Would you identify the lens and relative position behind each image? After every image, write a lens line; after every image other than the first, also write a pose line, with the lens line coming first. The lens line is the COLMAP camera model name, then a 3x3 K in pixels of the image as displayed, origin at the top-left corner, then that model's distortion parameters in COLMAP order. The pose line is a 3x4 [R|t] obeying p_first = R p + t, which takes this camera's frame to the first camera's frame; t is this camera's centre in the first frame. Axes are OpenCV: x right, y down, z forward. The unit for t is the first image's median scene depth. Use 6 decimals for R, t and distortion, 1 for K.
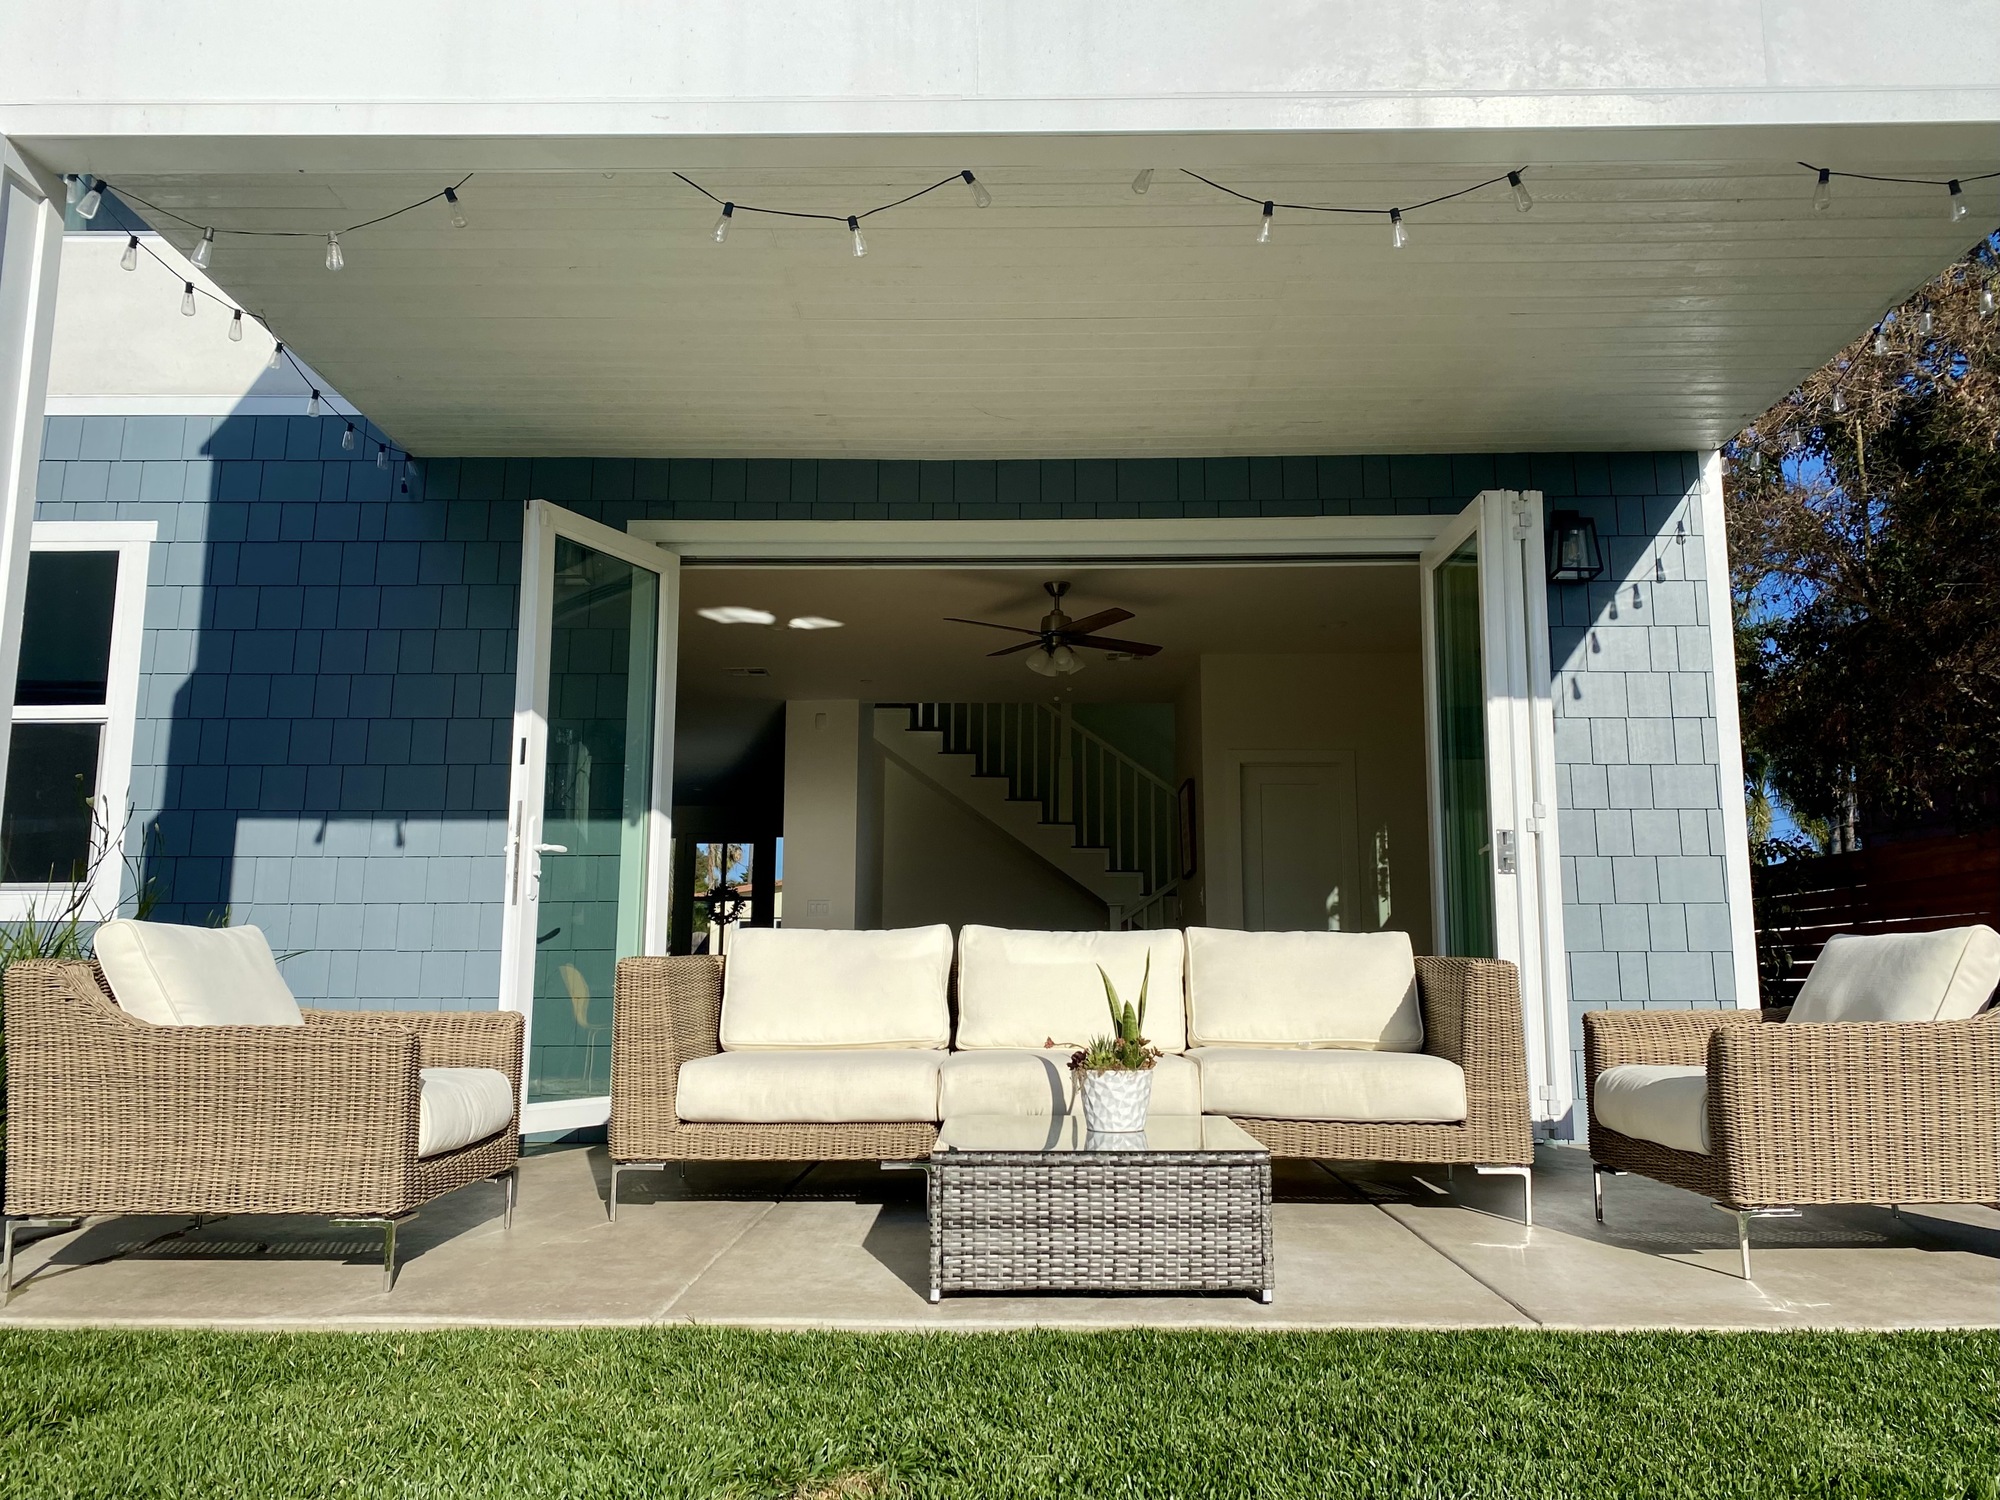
lens RADIAL K [[1539.5, 0, 1000.0], [0, 1539.5, 750.0], [0, 0, 1]] dist [0.054643, -0.052084]
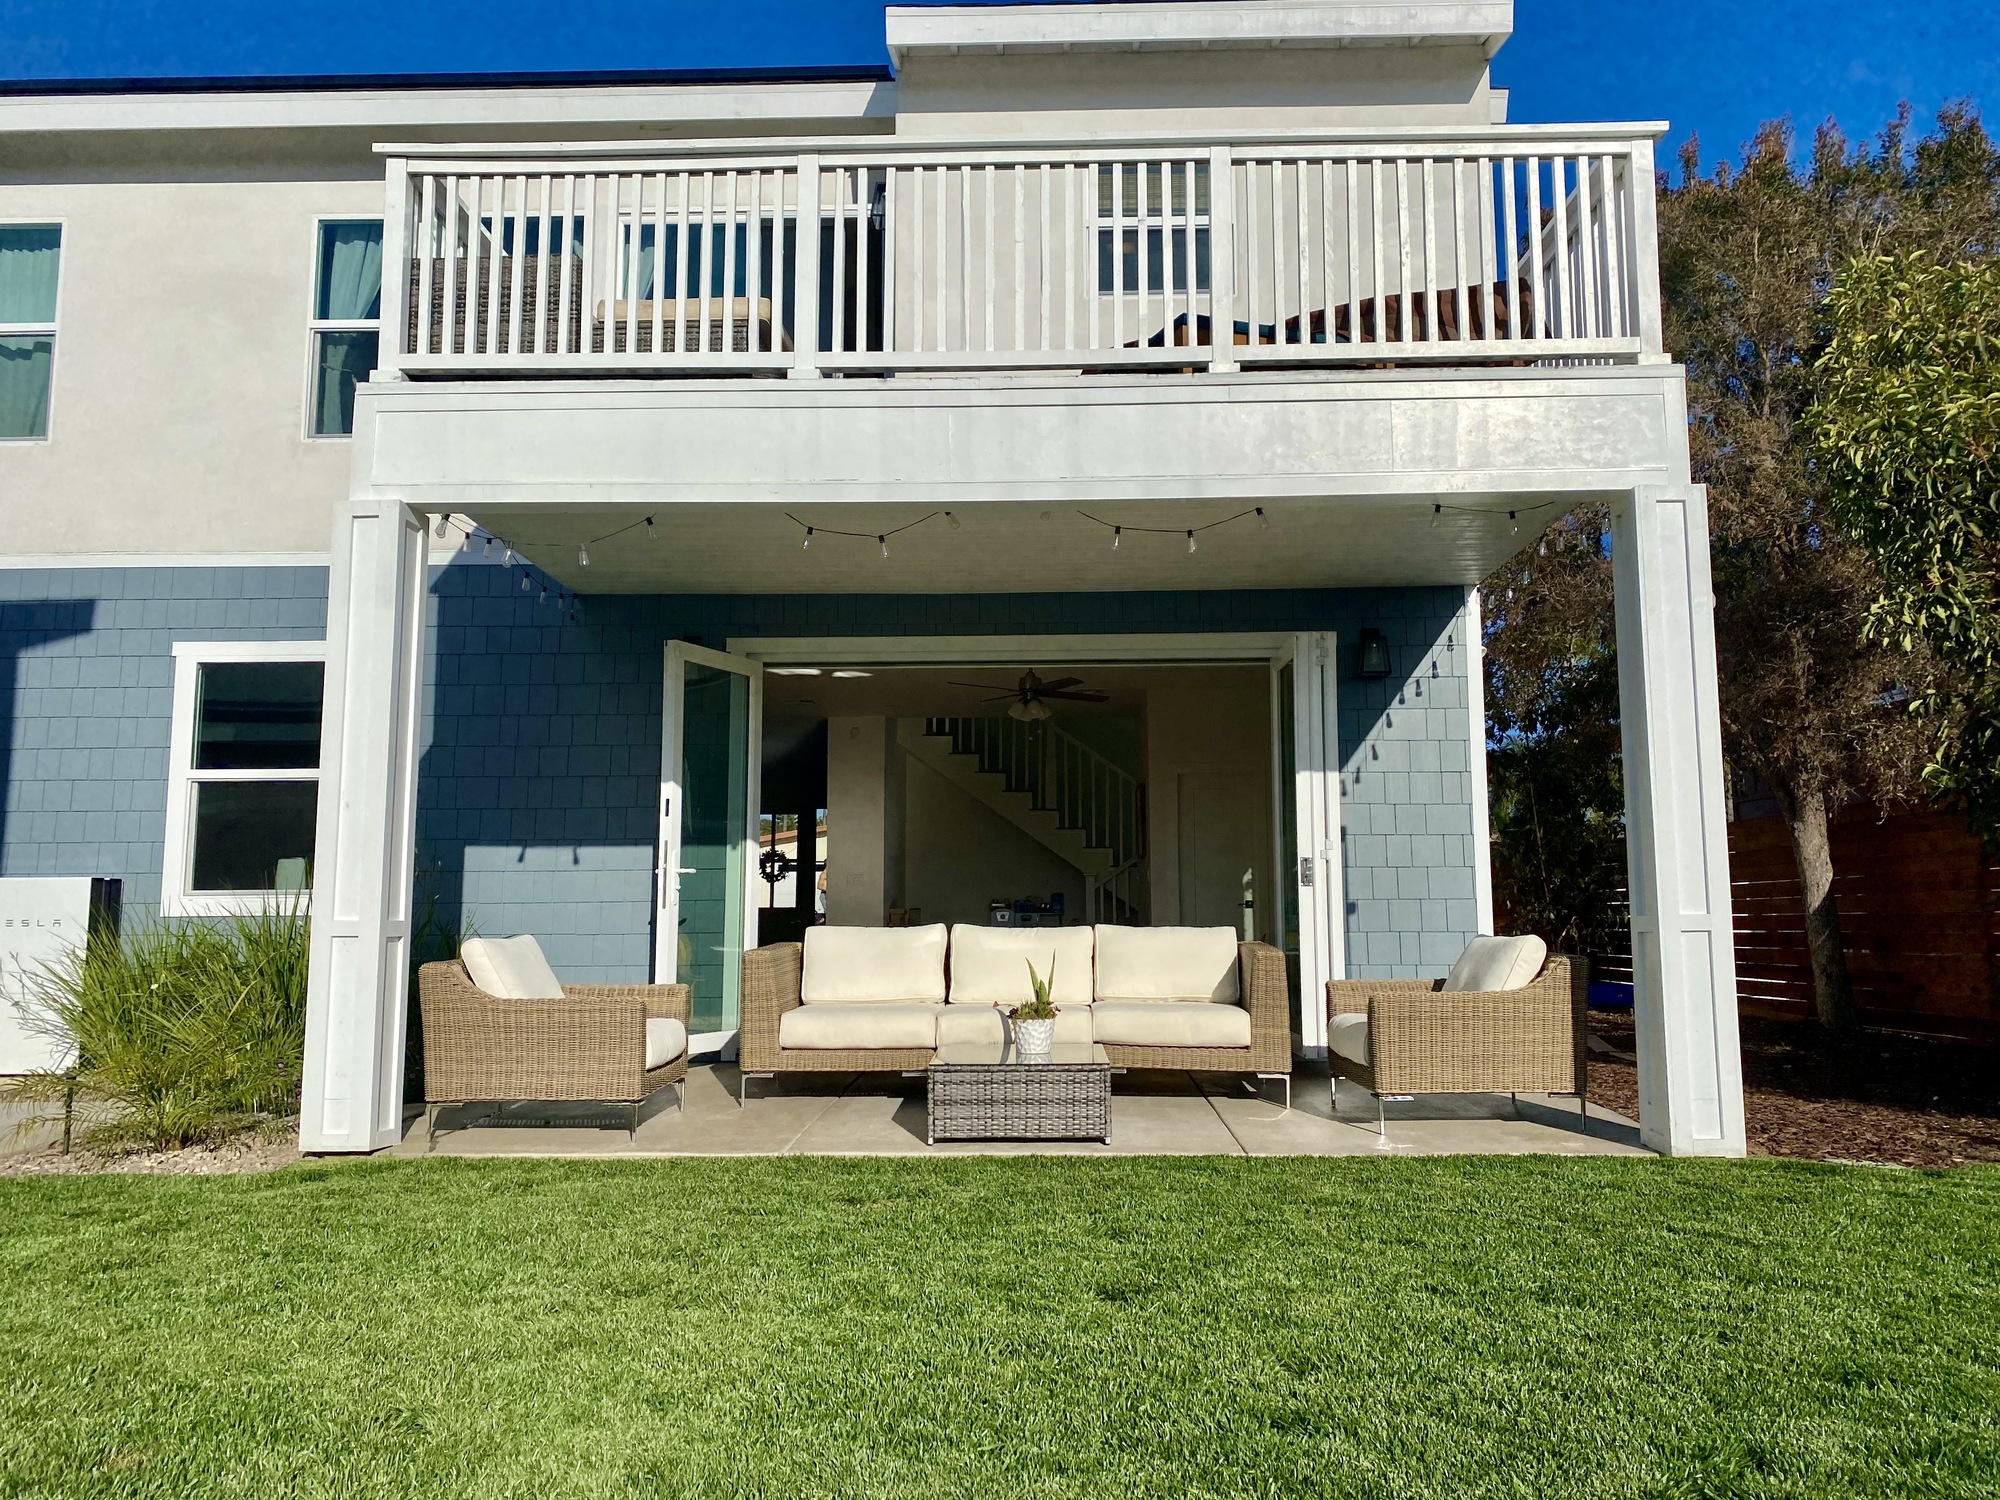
lens RADIAL K [[1467.1, 0, 1000.0], [0, 1467.1, 750.0], [0, 0, 1]] dist [0.100595, -0.000097]
pose [[0.999896, -0.005882, -0.013167, 0.047442], [0.006390, 0.999223, 0.038886, -0.130885], [0.012928, -0.038966, 0.999157, -0.530086]]
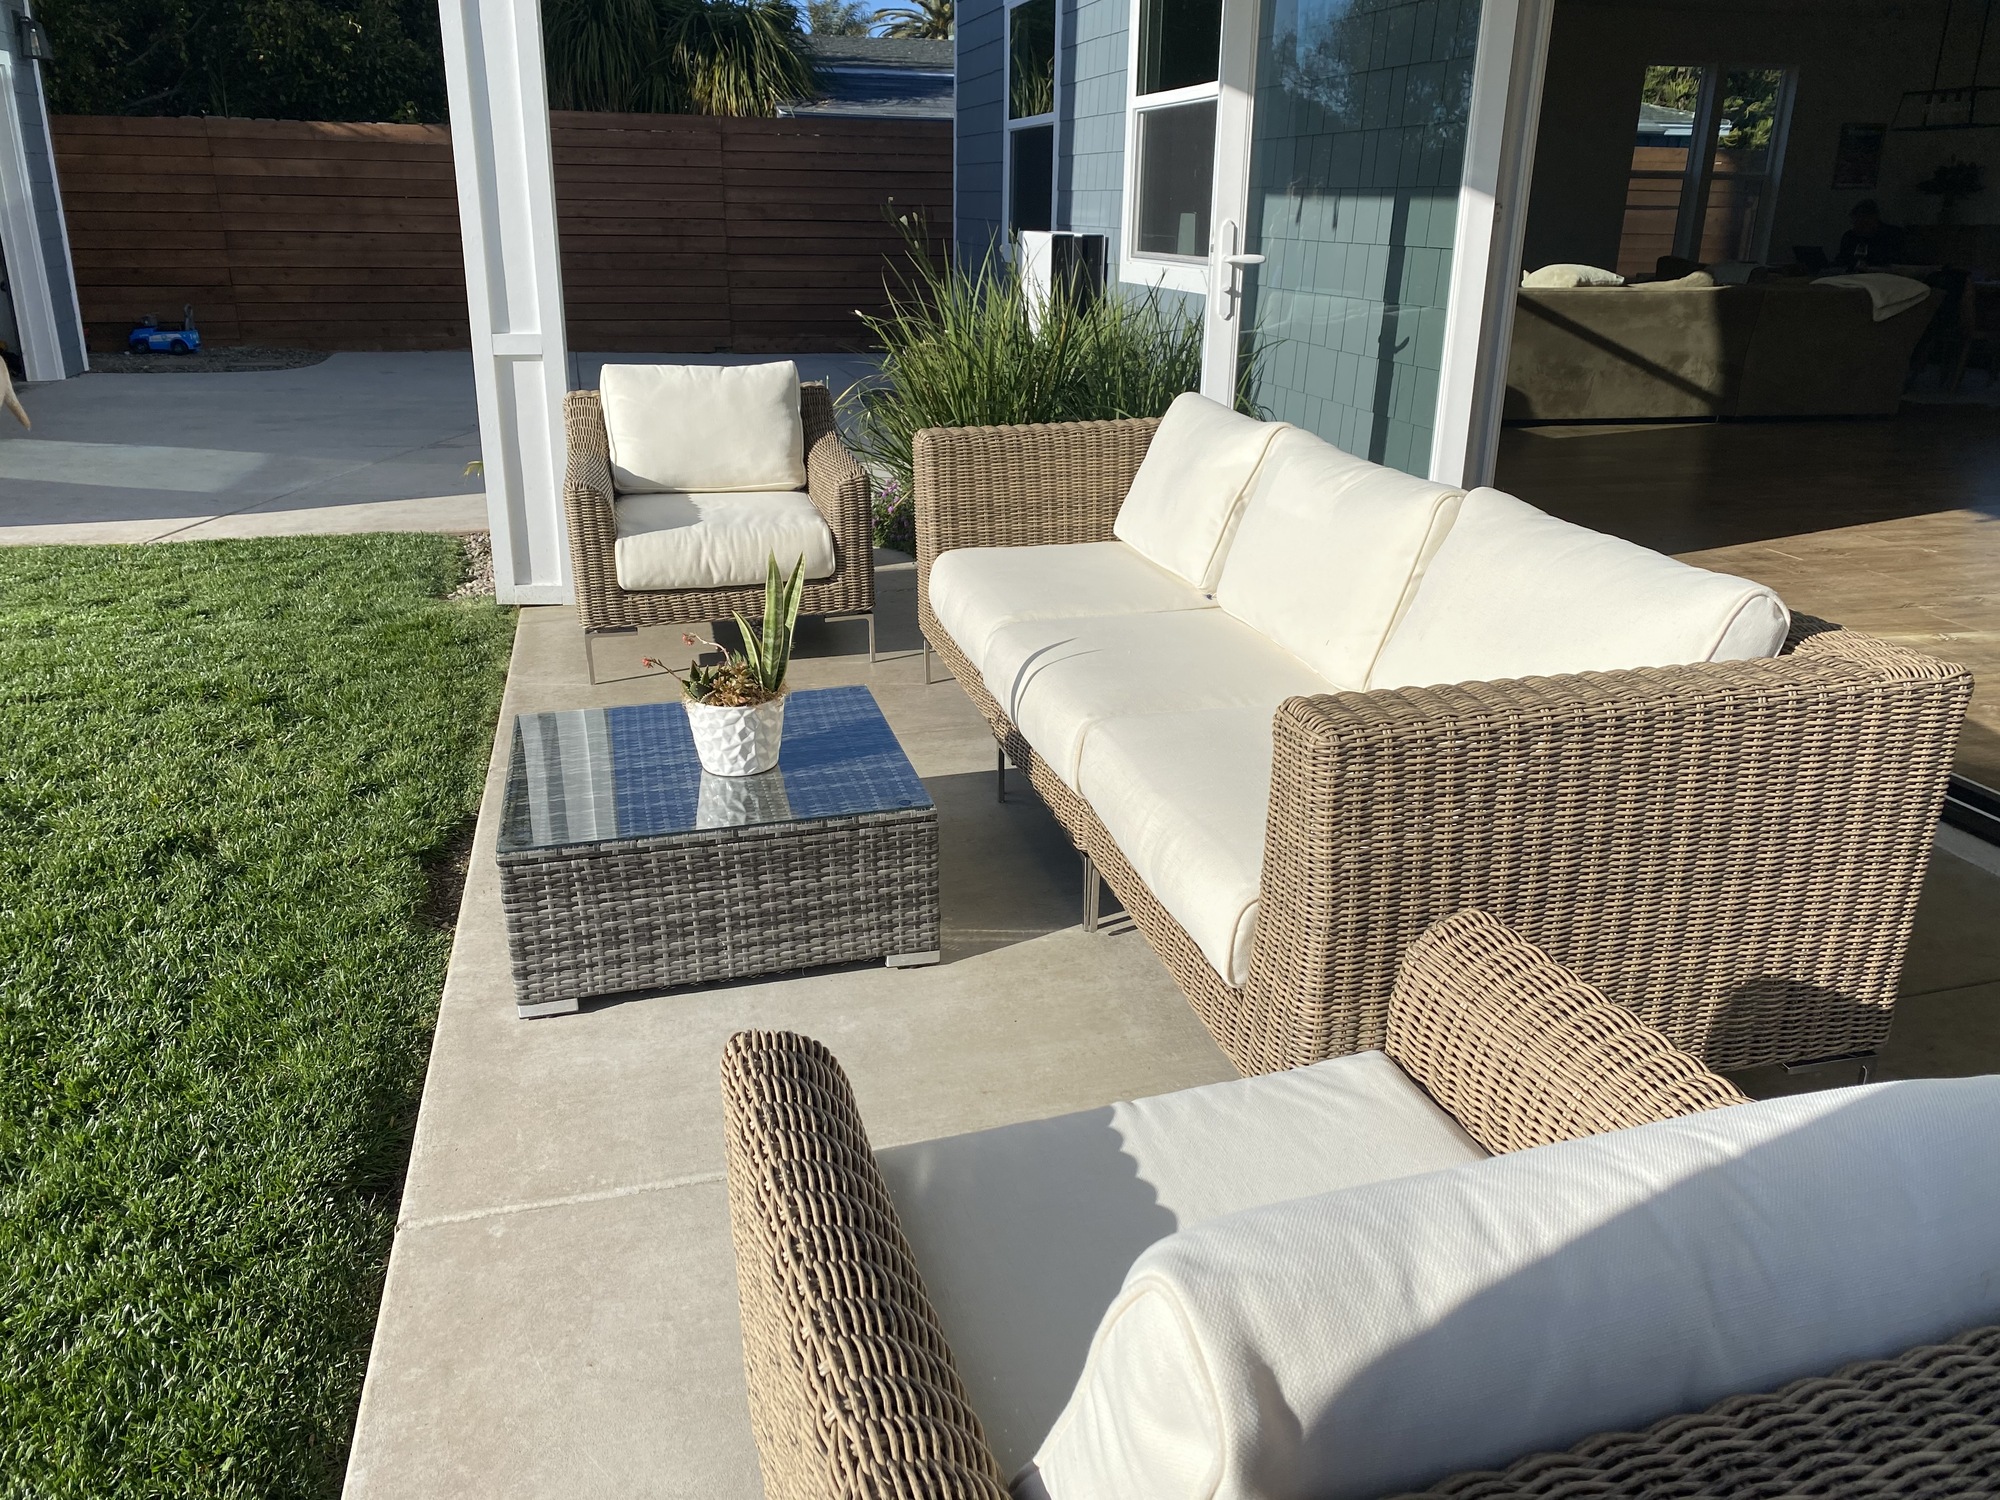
lens RADIAL K [[1539.5, 0, 1000.0], [0, 1539.5, 750.0], [0, 0, 1]] dist [0.054643, -0.052084]
pose [[0.290582, 0.324390, -0.900185, 0.651161], [0.132450, 0.918087, 0.373596, -0.032950], [0.947639, -0.227790, 0.223814, 0.727961]]
